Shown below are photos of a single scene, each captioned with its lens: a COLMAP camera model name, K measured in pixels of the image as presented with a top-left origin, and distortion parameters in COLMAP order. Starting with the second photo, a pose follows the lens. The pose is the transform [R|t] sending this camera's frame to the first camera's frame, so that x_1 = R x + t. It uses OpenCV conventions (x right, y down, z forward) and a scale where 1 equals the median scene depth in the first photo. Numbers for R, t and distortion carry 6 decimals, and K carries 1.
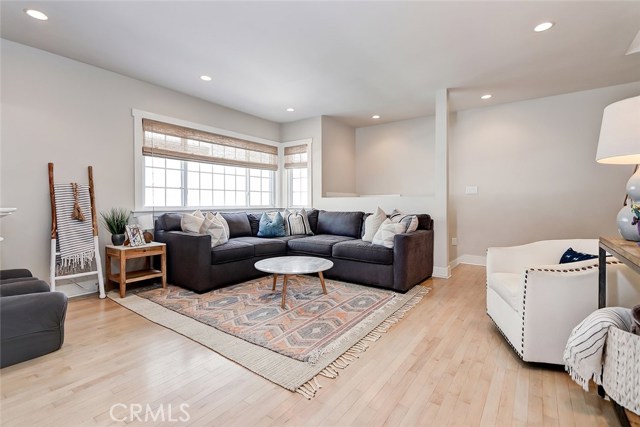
lens RADIAL K [[301.3, 0, 321.2], [0, 301.3, 202.1], [0, 0, 1]] dist [-0.001990, -0.000239]
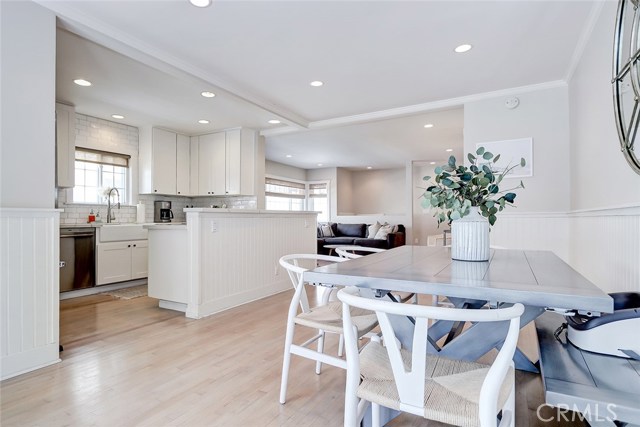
lens RADIAL K [[332.1, 0, 302.0], [0, 332.1, 212.1], [0, 0, 1]] dist [0.048448, -0.000119]
pose [[0.993851, -0.006103, 0.110553, -0.522631], [0.008118, 0.999809, -0.017786, -0.006117], [-0.110424, 0.018574, 0.993711, -1.084204]]
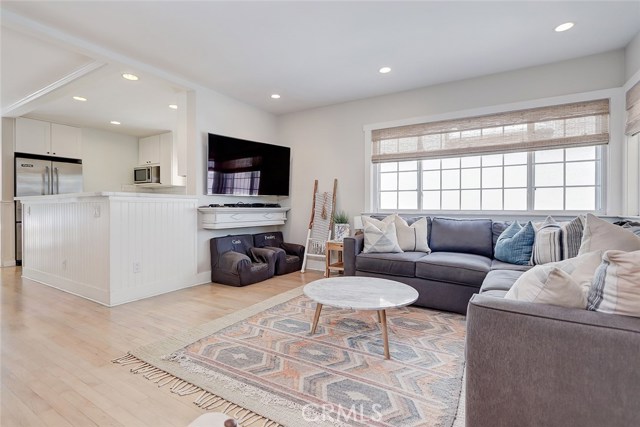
lens RADIAL K [[299.8, 0, 314.0], [0, 299.8, 209.1], [0, 0, 1]] dist [-0.001115, -0.000142]
pose [[0.076734, 0.007856, -0.997021, 0.484204], [0.001089, 0.999968, 0.007963, 0.005484], [0.997051, -0.001697, 0.076723, 0.667977]]
